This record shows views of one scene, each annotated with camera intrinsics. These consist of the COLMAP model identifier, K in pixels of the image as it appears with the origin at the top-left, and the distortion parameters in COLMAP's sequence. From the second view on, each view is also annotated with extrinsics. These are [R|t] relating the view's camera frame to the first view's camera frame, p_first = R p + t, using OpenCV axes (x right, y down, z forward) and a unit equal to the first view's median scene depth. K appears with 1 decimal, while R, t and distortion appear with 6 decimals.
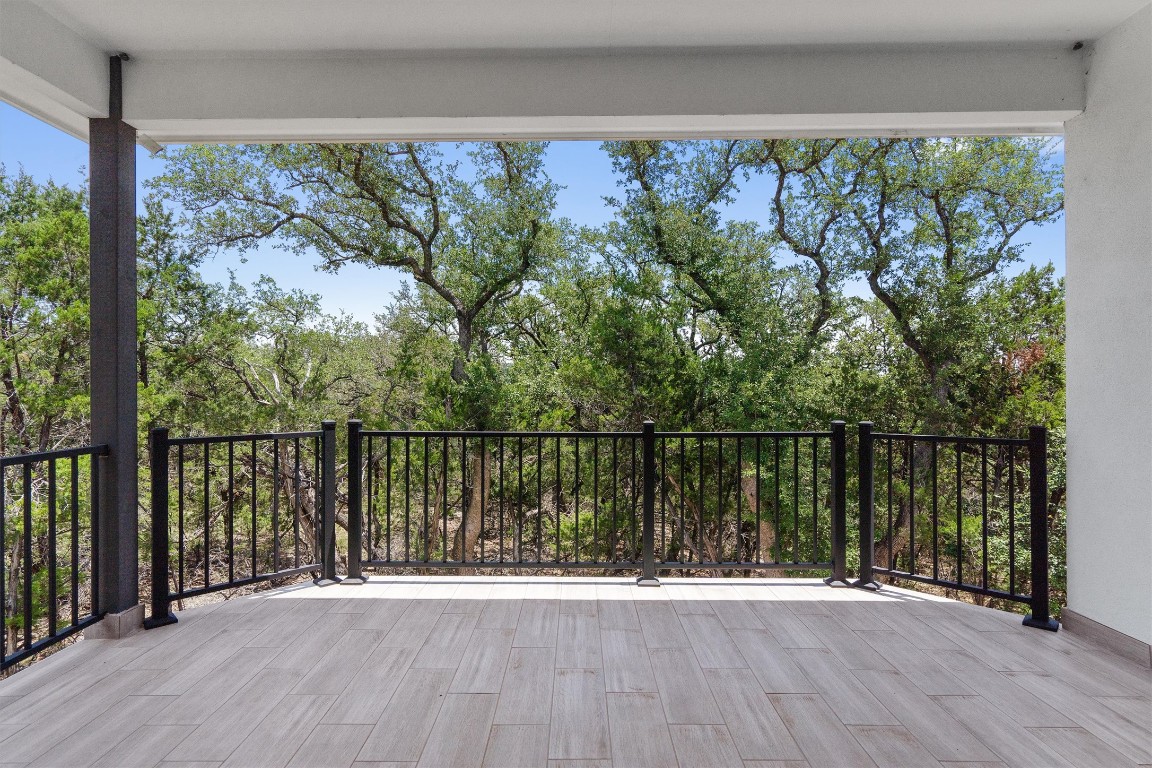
lens RADIAL K [[583.9, 0, 576.0], [0, 583.9, 384.0], [0, 0, 1]] dist [0.001468, 0.001551]
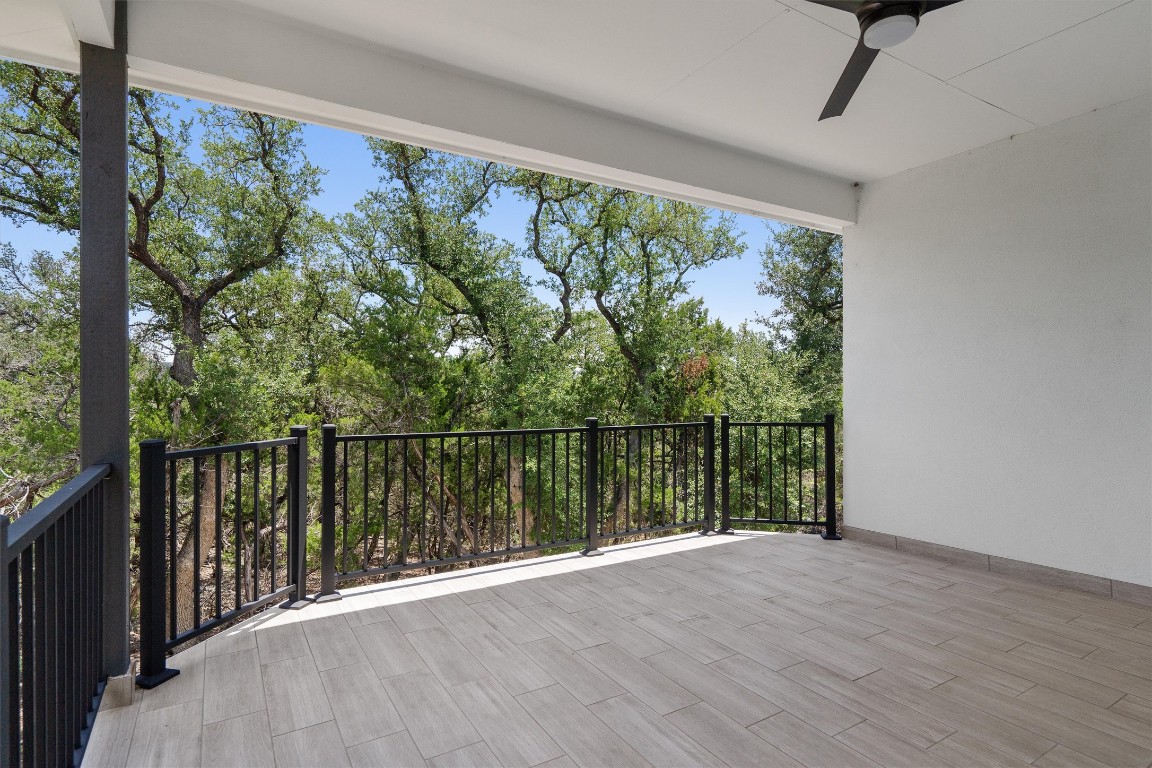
lens RADIAL K [[583.9, 0, 576.0], [0, 583.9, 384.0], [0, 0, 1]] dist [0.001468, 0.001551]
pose [[0.853765, 0.003908, 0.520643, -0.169031], [-0.003400, 0.999992, -0.001930, -0.001110], [-0.520647, -0.000122, 0.853772, -0.000480]]
